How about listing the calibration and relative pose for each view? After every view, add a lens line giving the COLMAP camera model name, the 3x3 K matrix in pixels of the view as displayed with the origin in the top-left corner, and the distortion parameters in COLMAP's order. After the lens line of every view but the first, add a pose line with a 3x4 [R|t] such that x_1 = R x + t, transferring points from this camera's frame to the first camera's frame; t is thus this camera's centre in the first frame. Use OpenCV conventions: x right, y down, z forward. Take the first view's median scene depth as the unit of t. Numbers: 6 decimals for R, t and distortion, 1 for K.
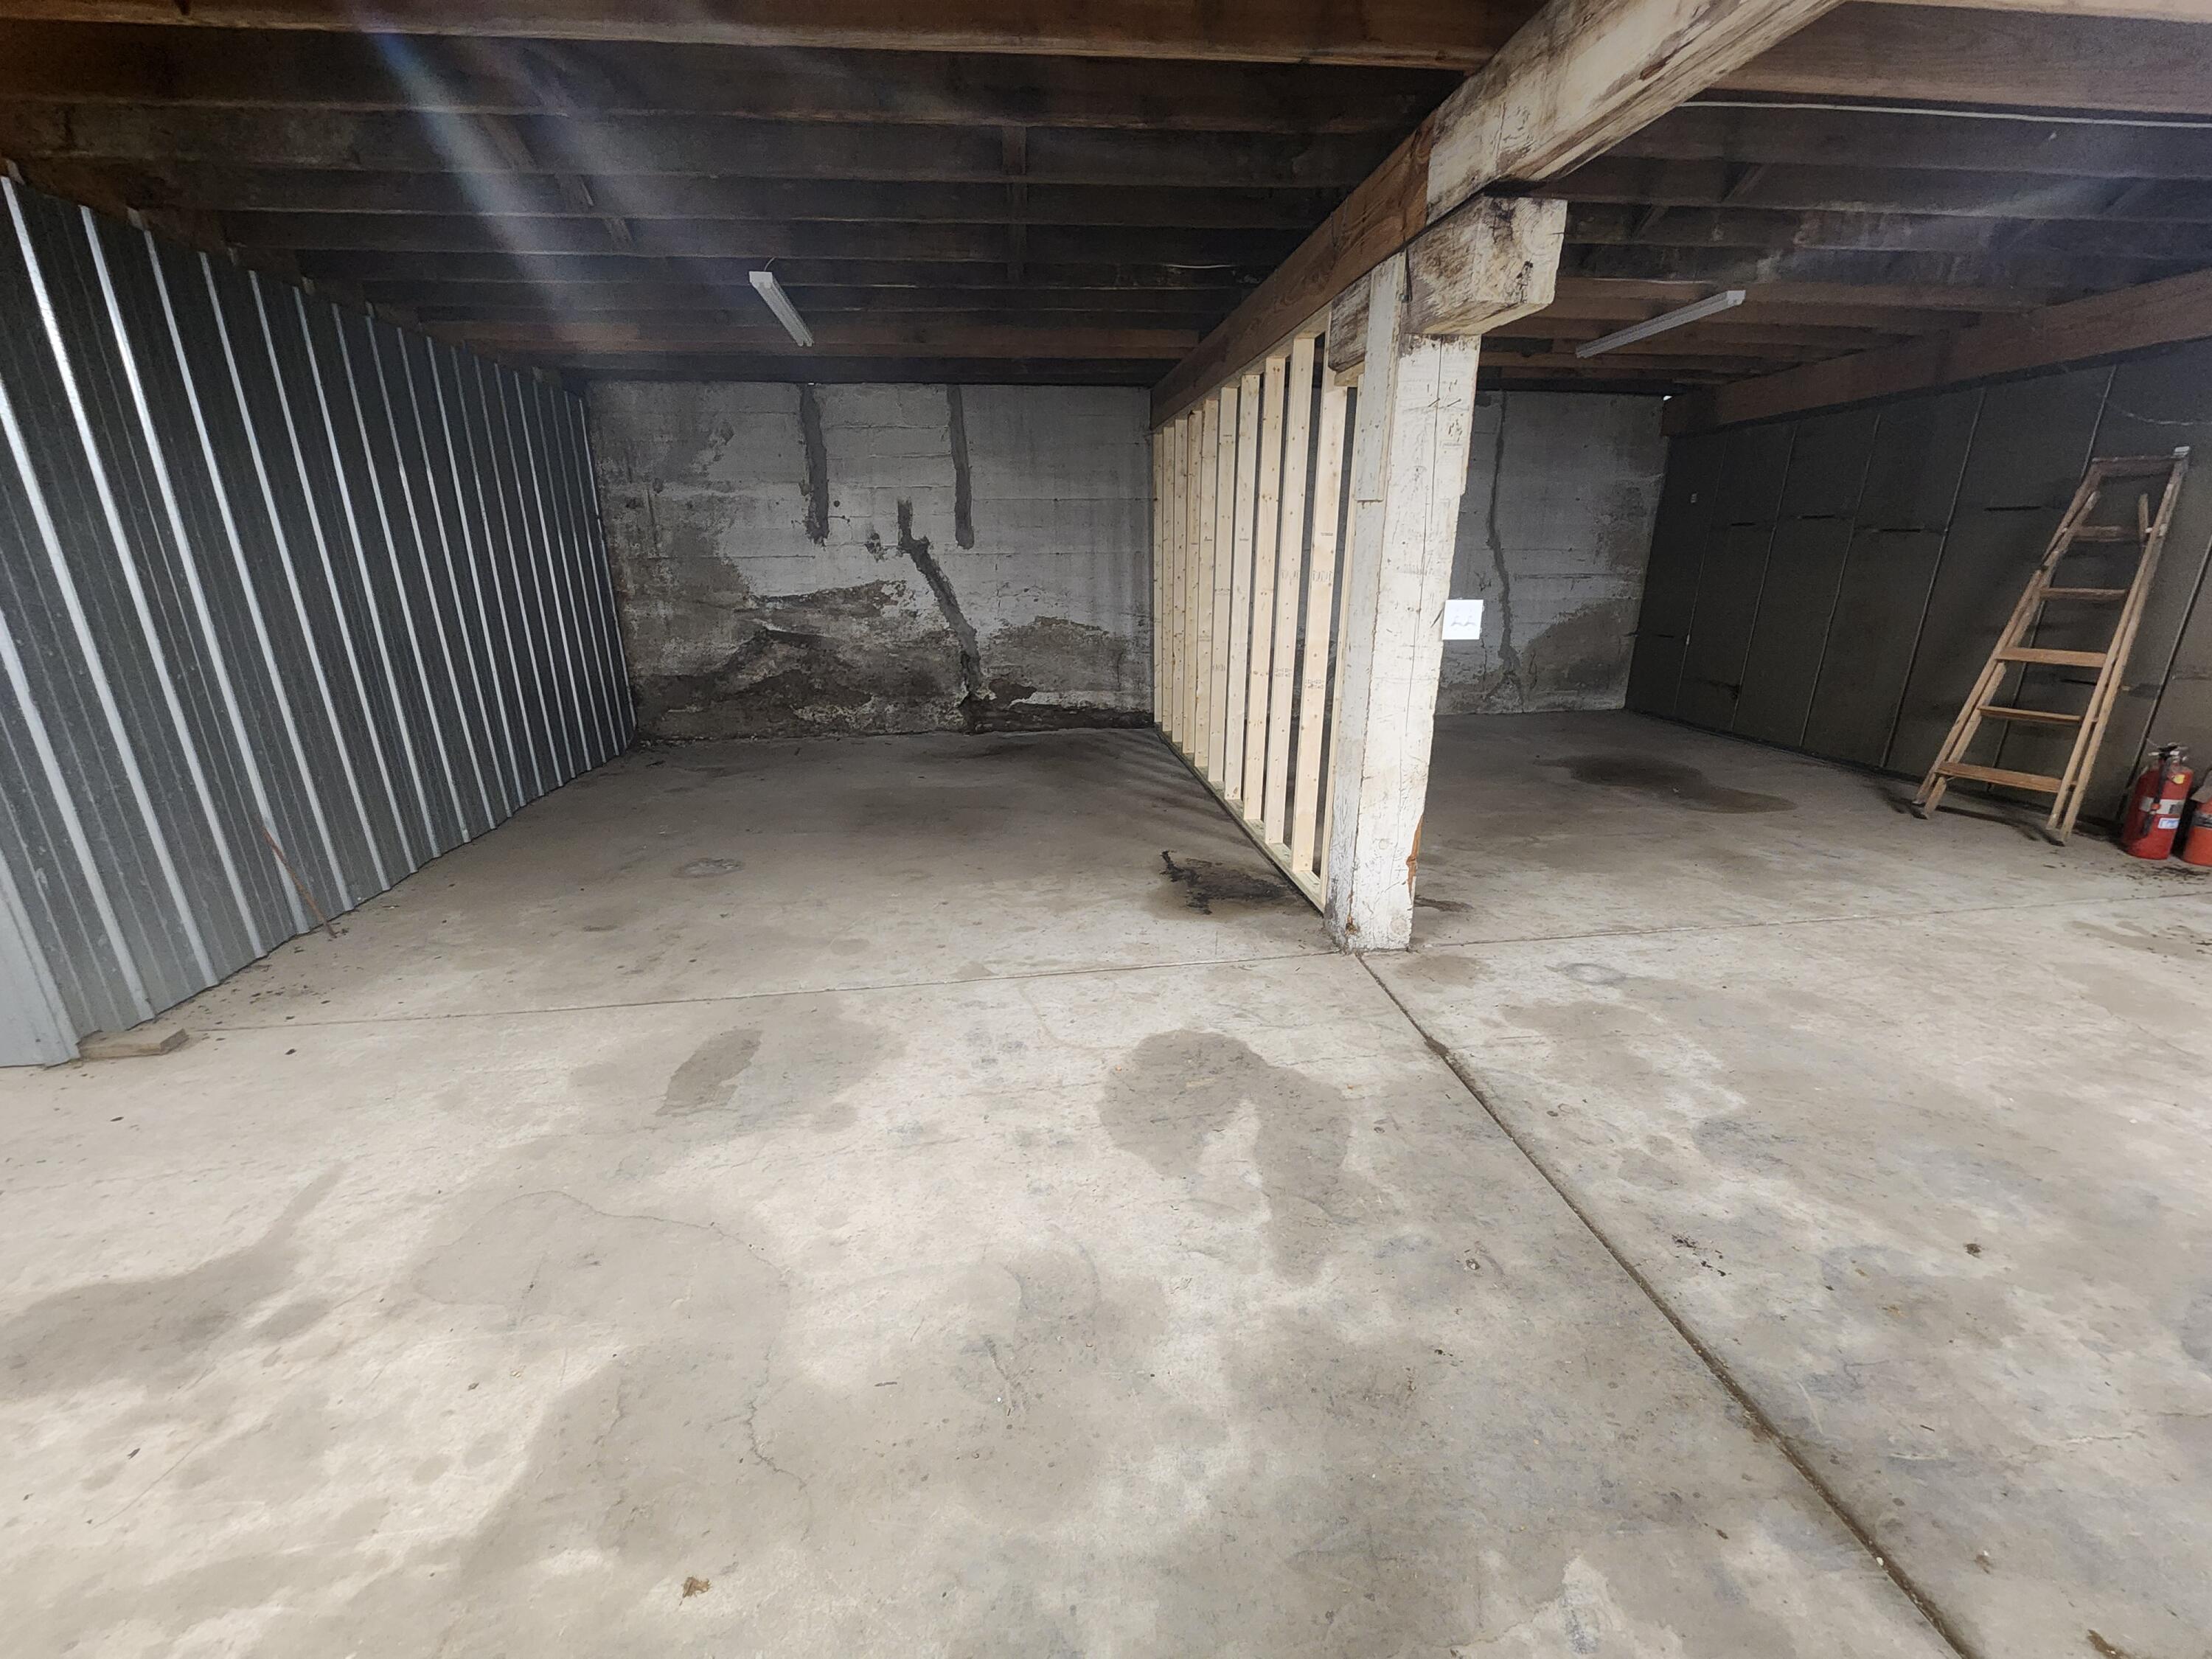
lens RADIAL K [[905.4, 0, 1100.8], [0, 905.4, 833.4], [0, 0, 1]] dist [-0.000710, -0.000240]
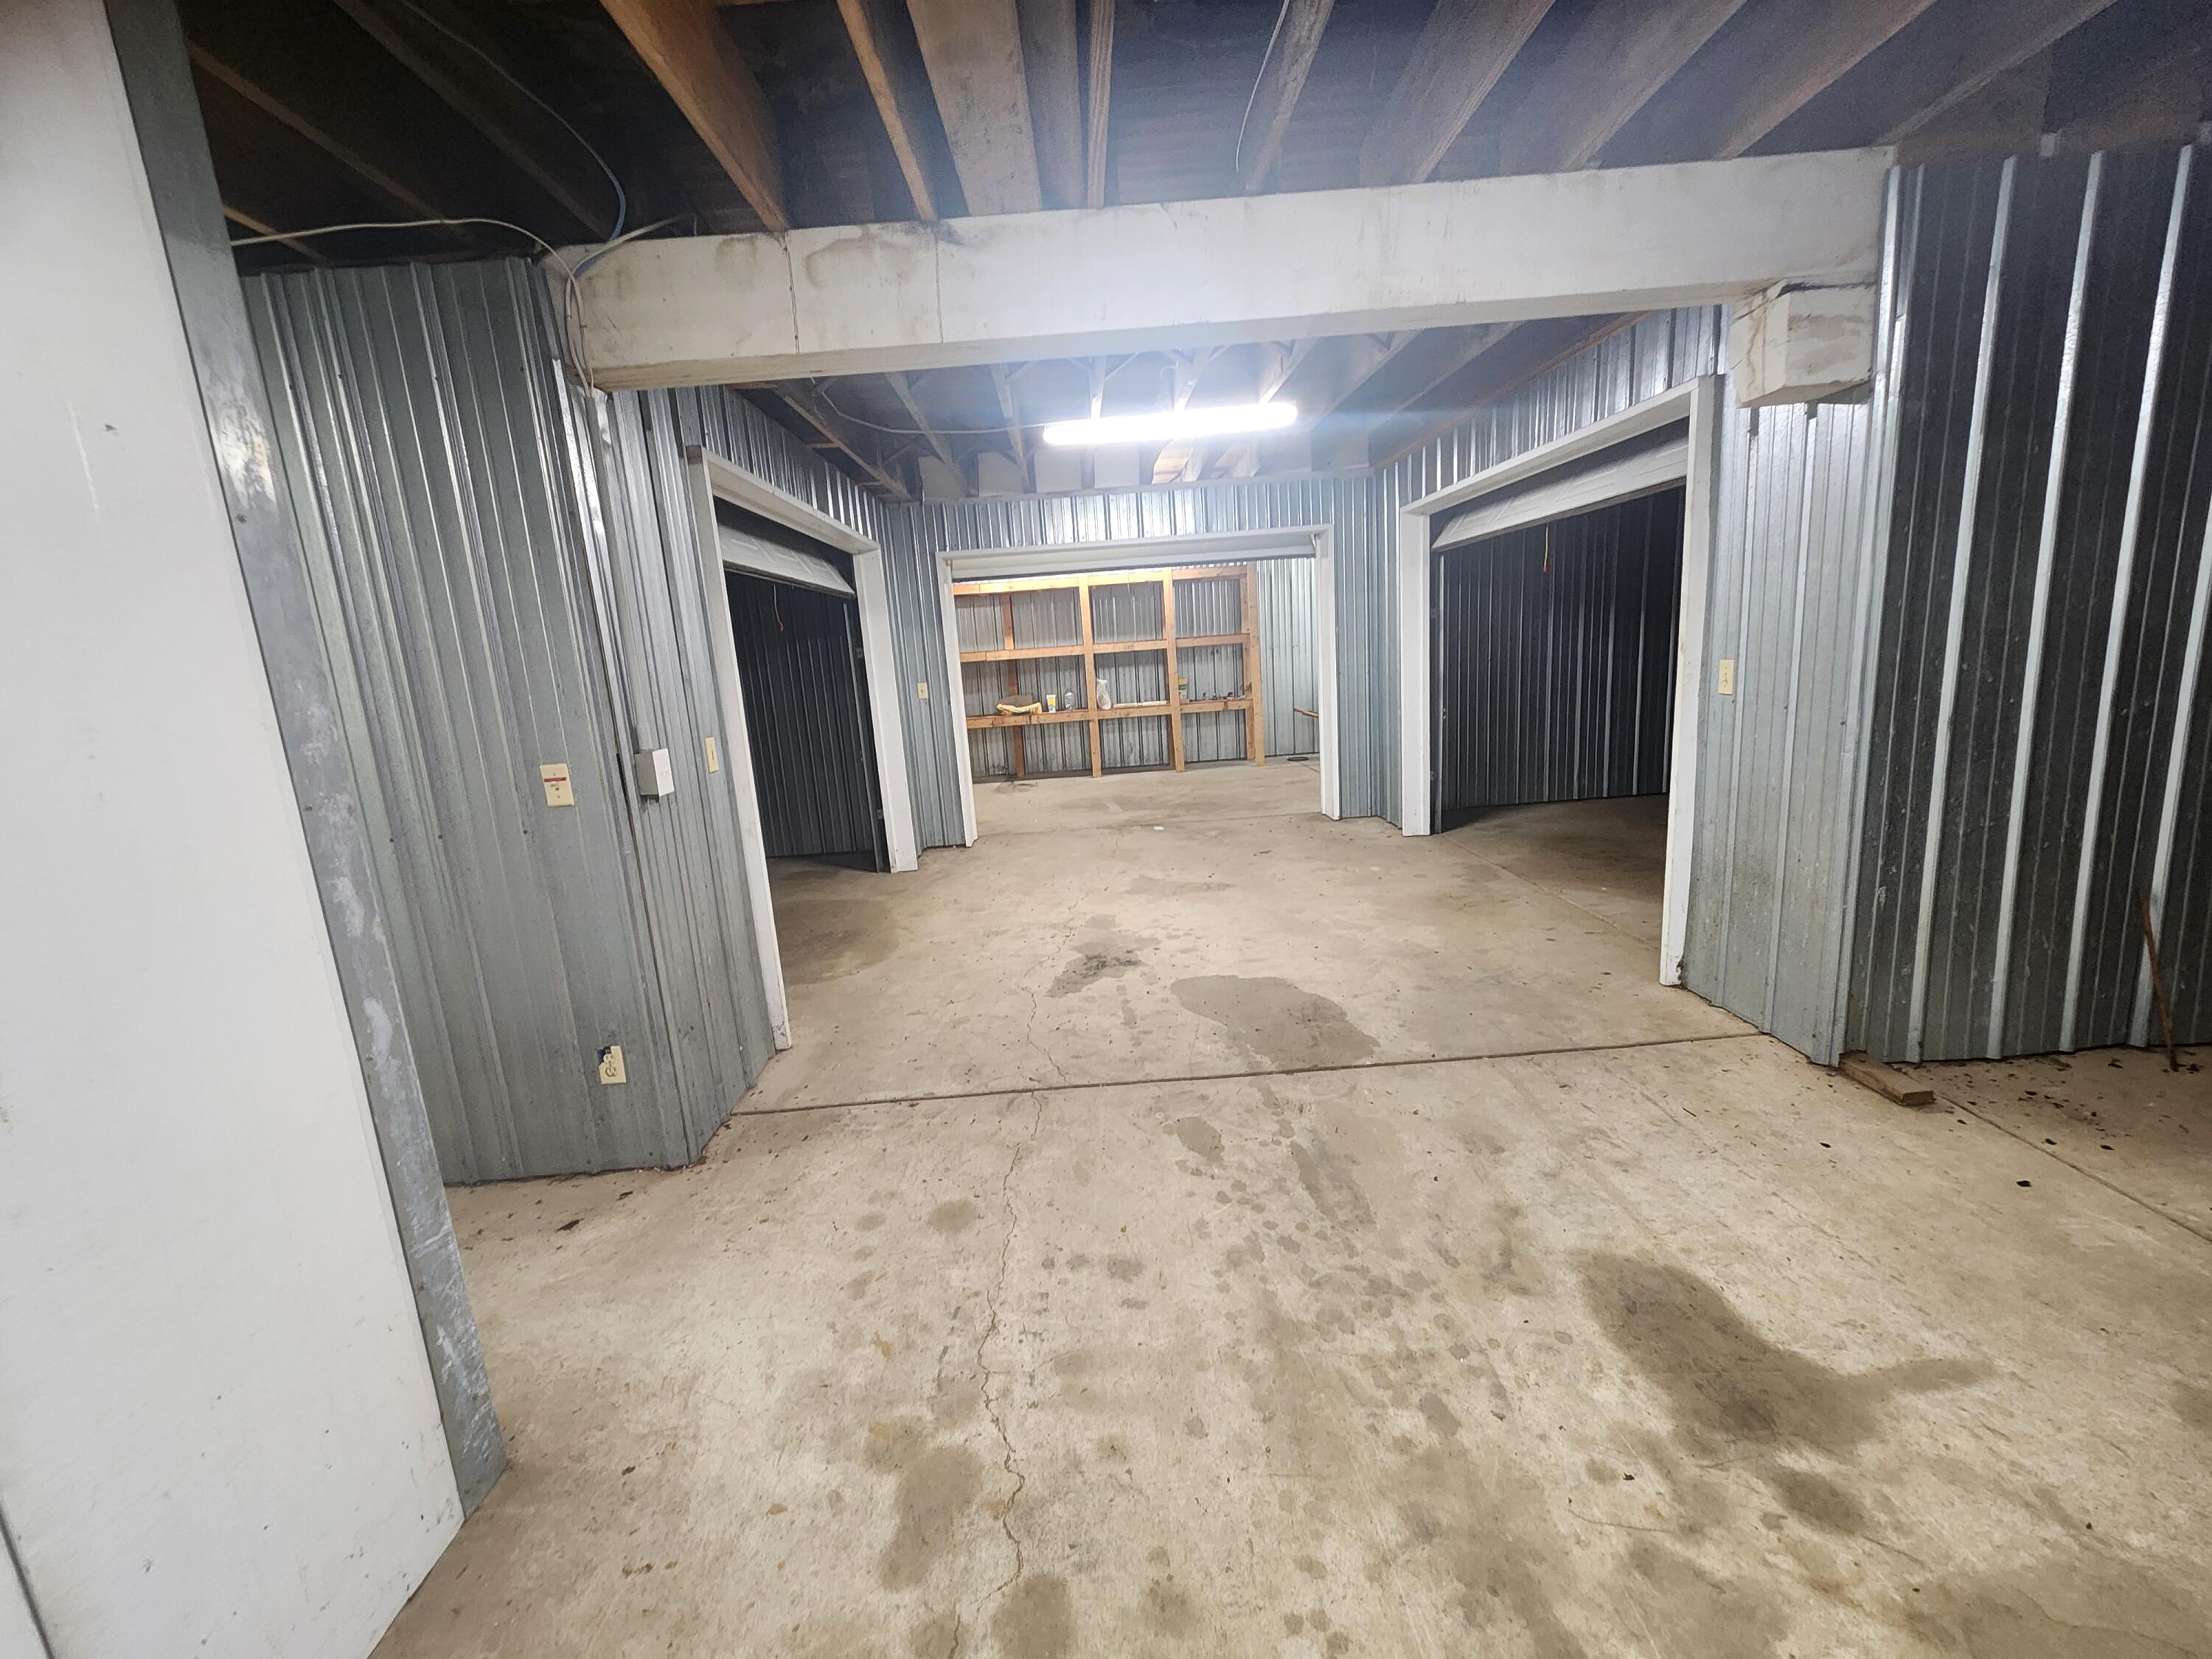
lens RADIAL K [[905.4, 0, 1102.0], [0, 905.4, 818.0], [0, 0, 1]] dist [-0.000710, -0.000240]
pose [[-0.097516, 0.200656, -0.974796, -0.098947], [-0.229926, 0.948425, 0.218229, -0.054332], [0.968310, 0.245412, -0.046351, 0.166354]]
